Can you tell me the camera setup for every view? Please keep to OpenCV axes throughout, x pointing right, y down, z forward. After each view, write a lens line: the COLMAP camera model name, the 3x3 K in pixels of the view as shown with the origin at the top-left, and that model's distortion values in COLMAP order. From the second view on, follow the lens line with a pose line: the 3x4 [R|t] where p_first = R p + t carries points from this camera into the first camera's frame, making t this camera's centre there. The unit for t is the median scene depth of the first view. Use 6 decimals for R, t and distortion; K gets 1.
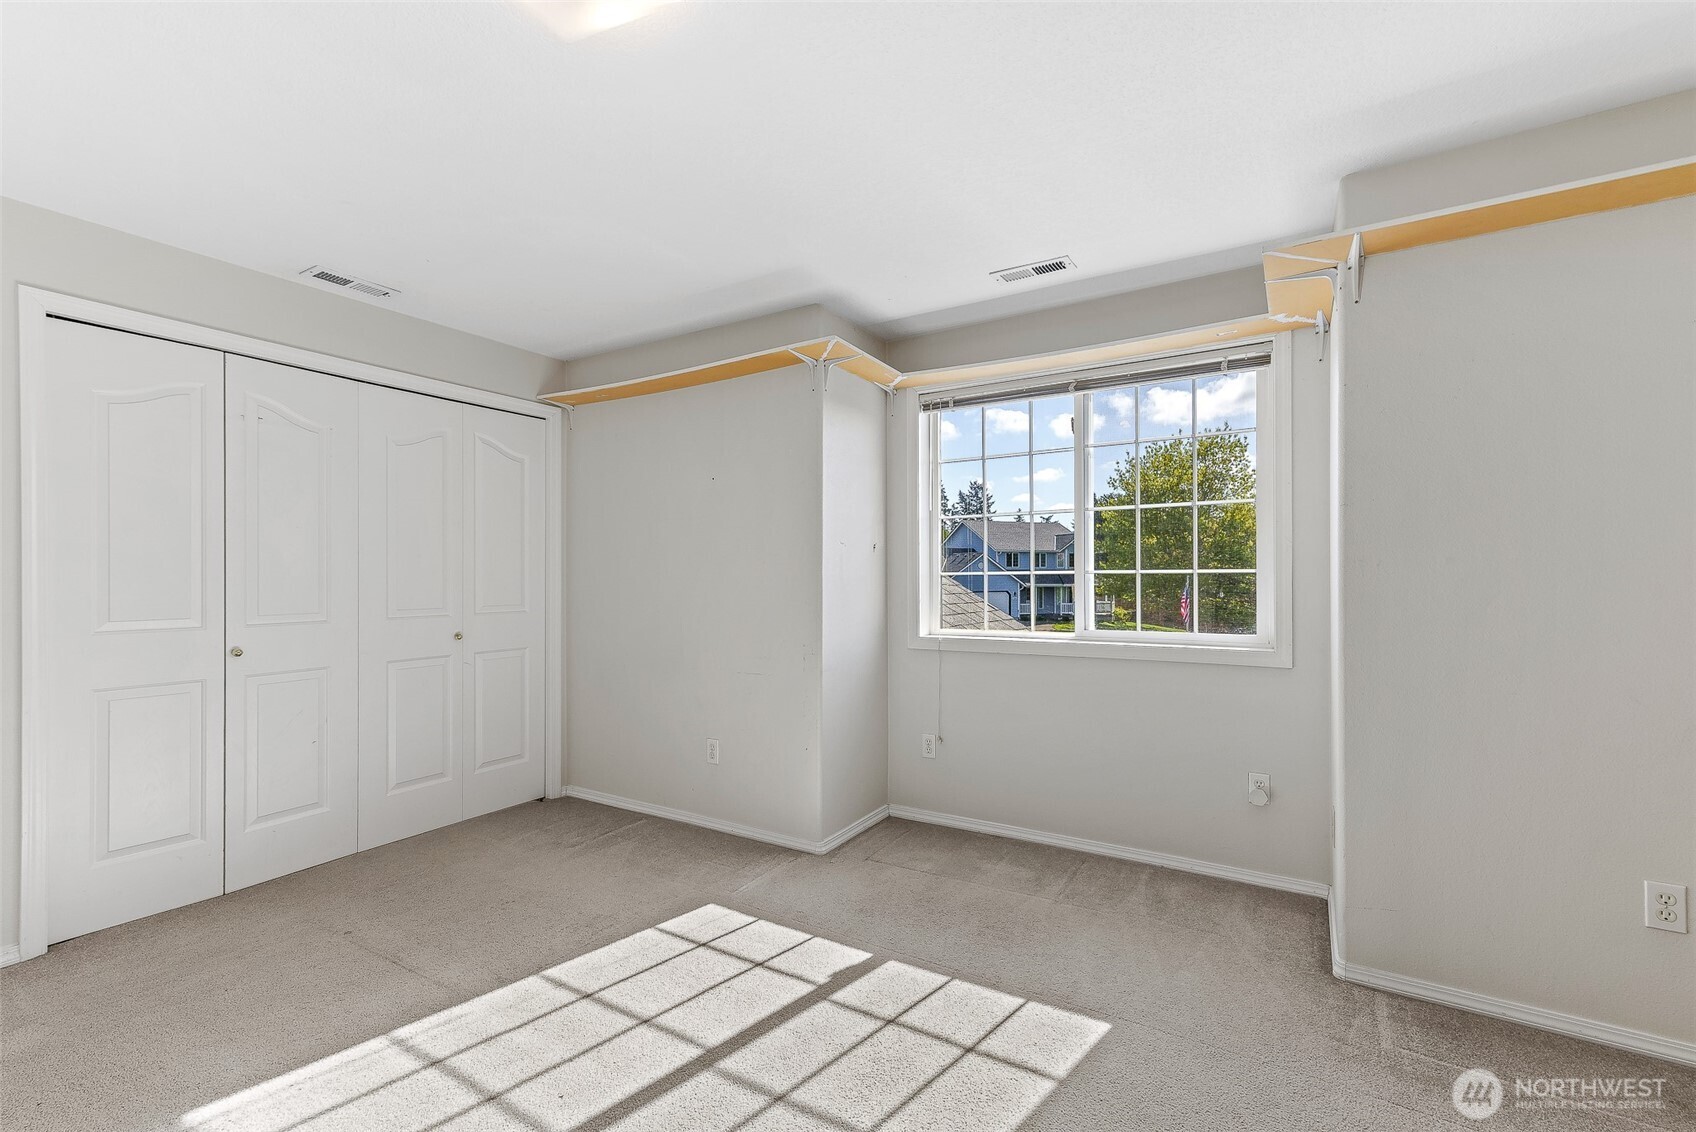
lens RADIAL K [[724.6, 0, 849.0], [0, 724.6, 584.1], [0, 0, 1]] dist [0.000361, 0.000106]
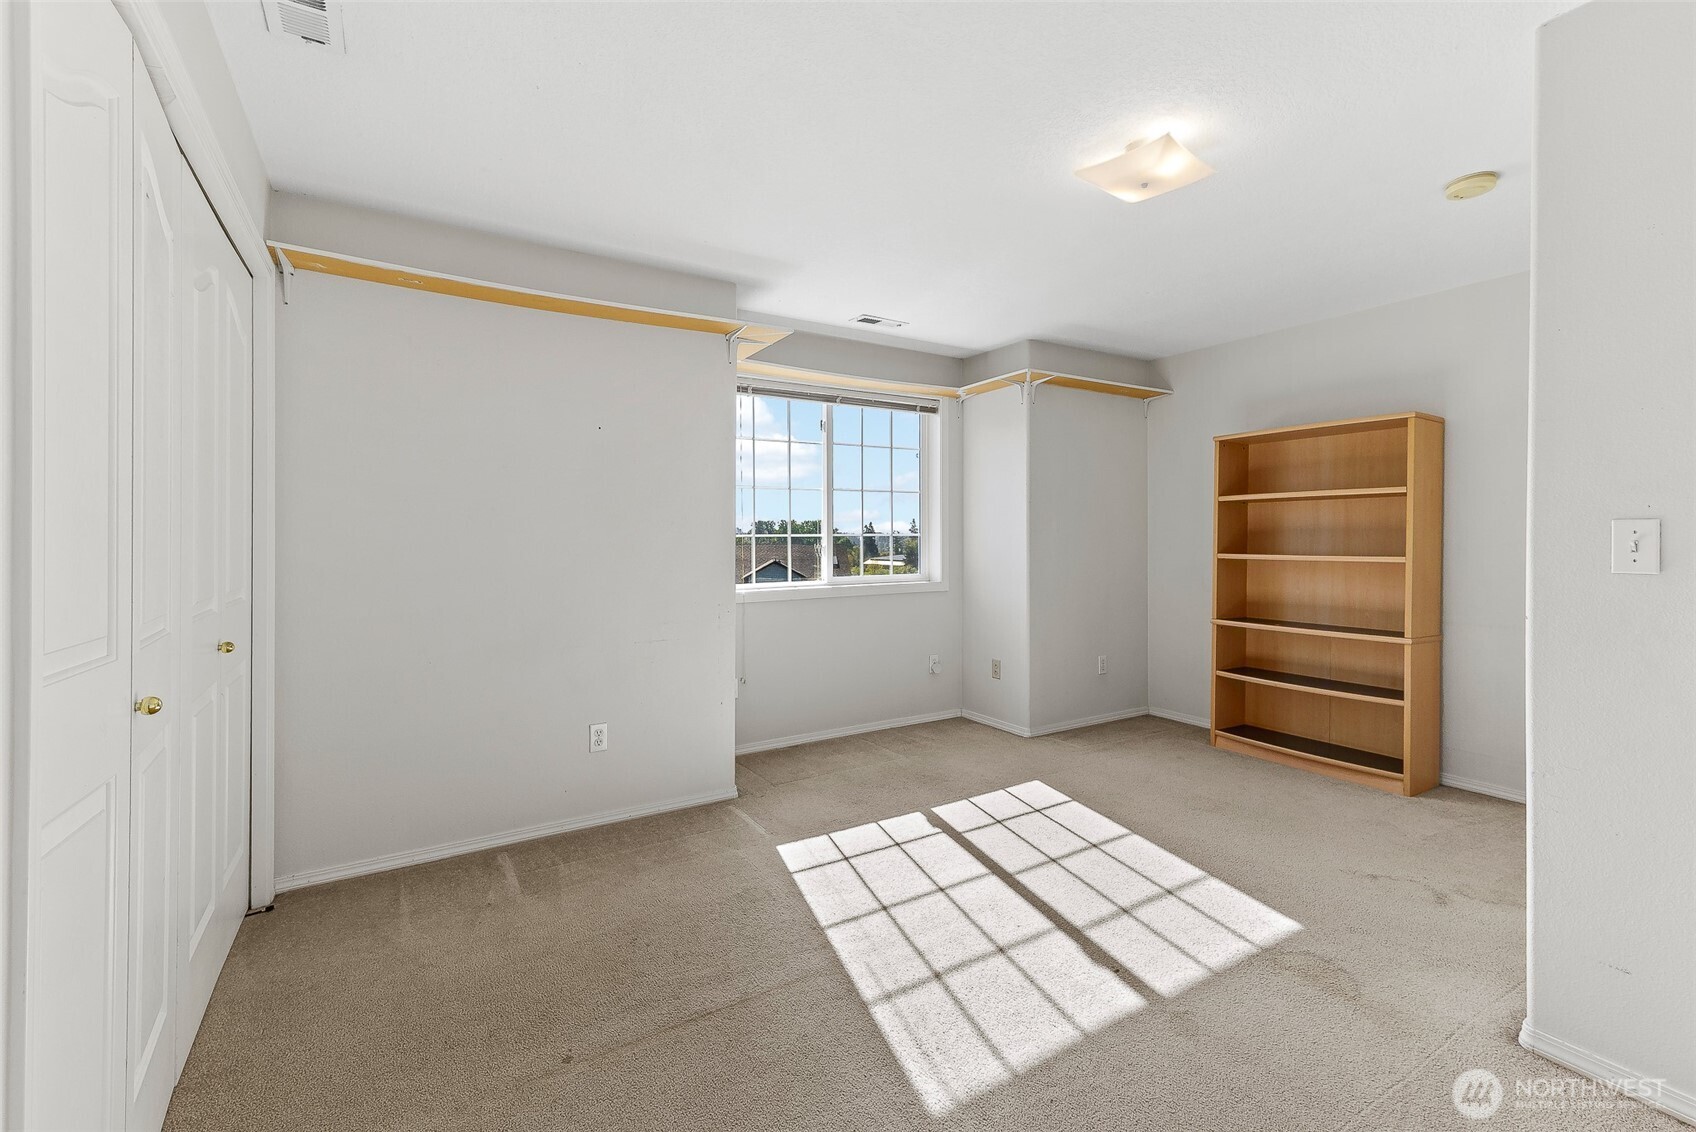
lens RADIAL K [[738.2, 0, 856.0], [0, 738.2, 555.9], [0, 0, 1]] dist [0.007936, 0.000309]
pose [[0.445360, -0.021056, 0.895104, -1.104044], [0.013598, 0.999767, 0.016752, -0.001730], [-0.895248, 0.004711, 0.445543, 0.413432]]
